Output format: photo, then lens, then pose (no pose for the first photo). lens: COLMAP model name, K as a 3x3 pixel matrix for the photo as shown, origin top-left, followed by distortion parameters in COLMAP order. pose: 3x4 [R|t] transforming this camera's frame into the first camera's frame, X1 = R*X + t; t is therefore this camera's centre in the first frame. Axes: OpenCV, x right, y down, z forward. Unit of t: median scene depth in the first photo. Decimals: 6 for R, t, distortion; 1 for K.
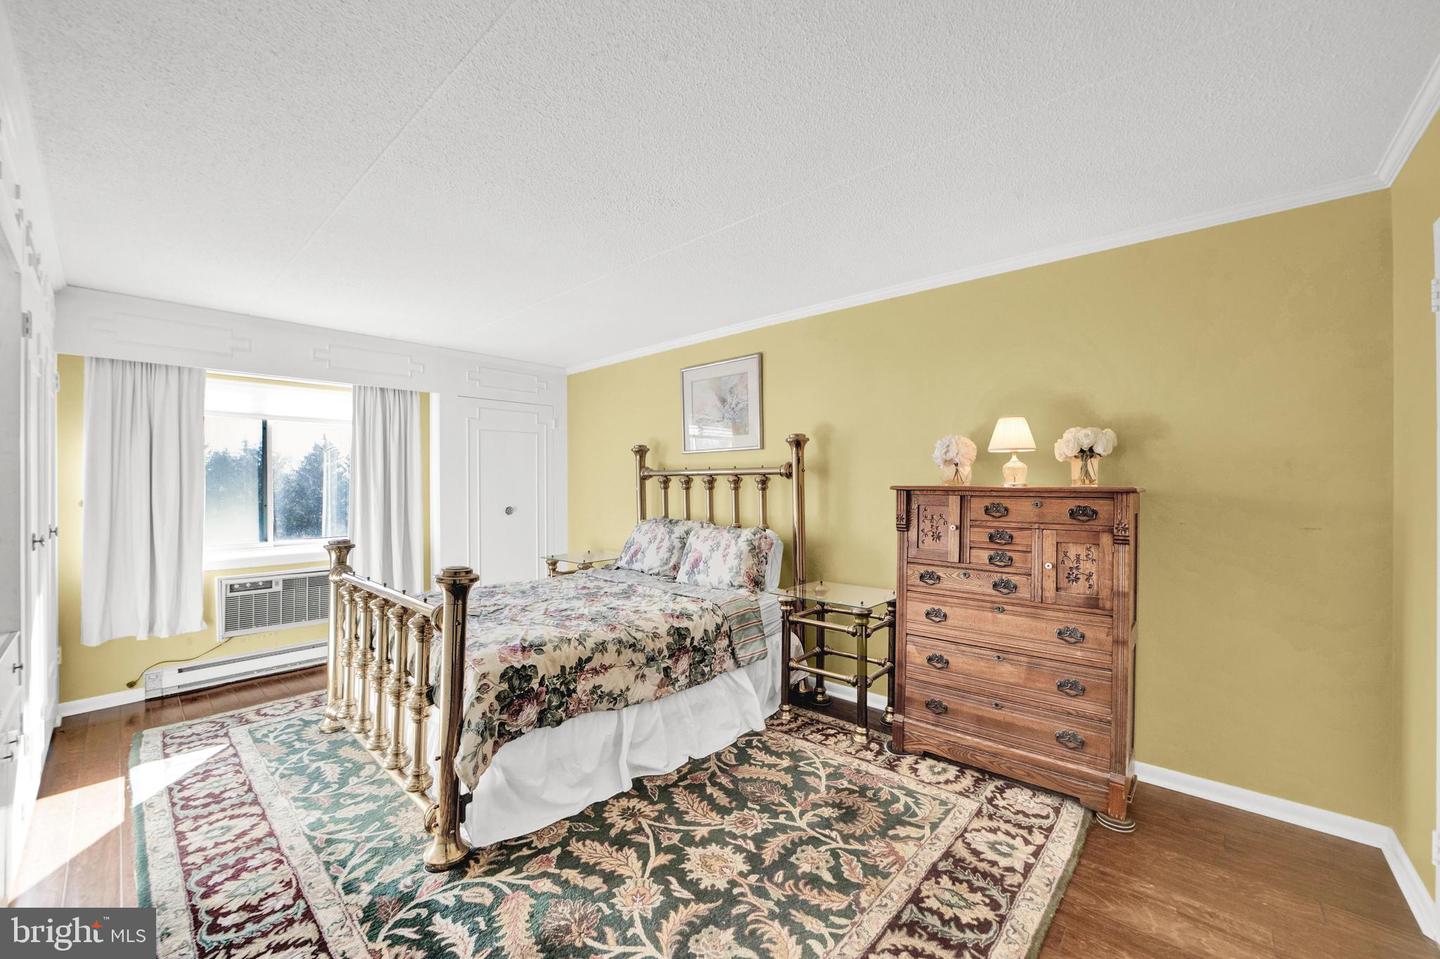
lens RADIAL K [[576.2, 0, 721.3], [0, 576.2, 486.0], [0, 0, 1]] dist [-0.023370, 0.000405]
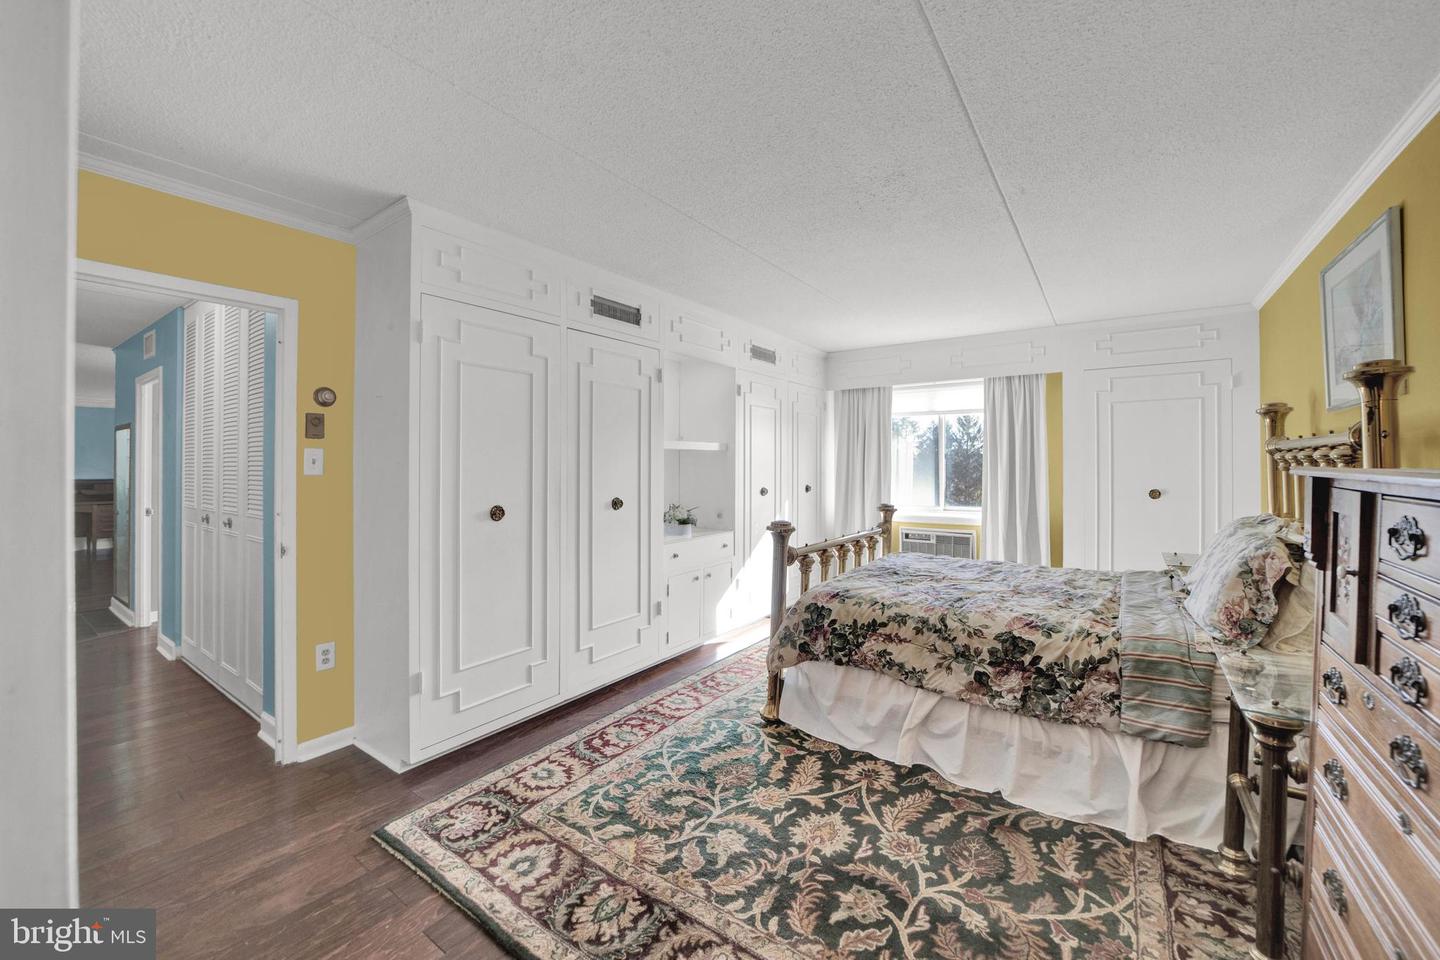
lens RADIAL K [[567.4, 0, 714.1], [0, 567.4, 464.0], [0, 0, 1]] dist [-0.019808, 0.000500]
pose [[0.109621, -0.000582, -0.993973, 0.811432], [-0.000424, 1.000000, -0.000632, -0.000246], [0.993973, 0.000490, 0.109621, 0.576412]]
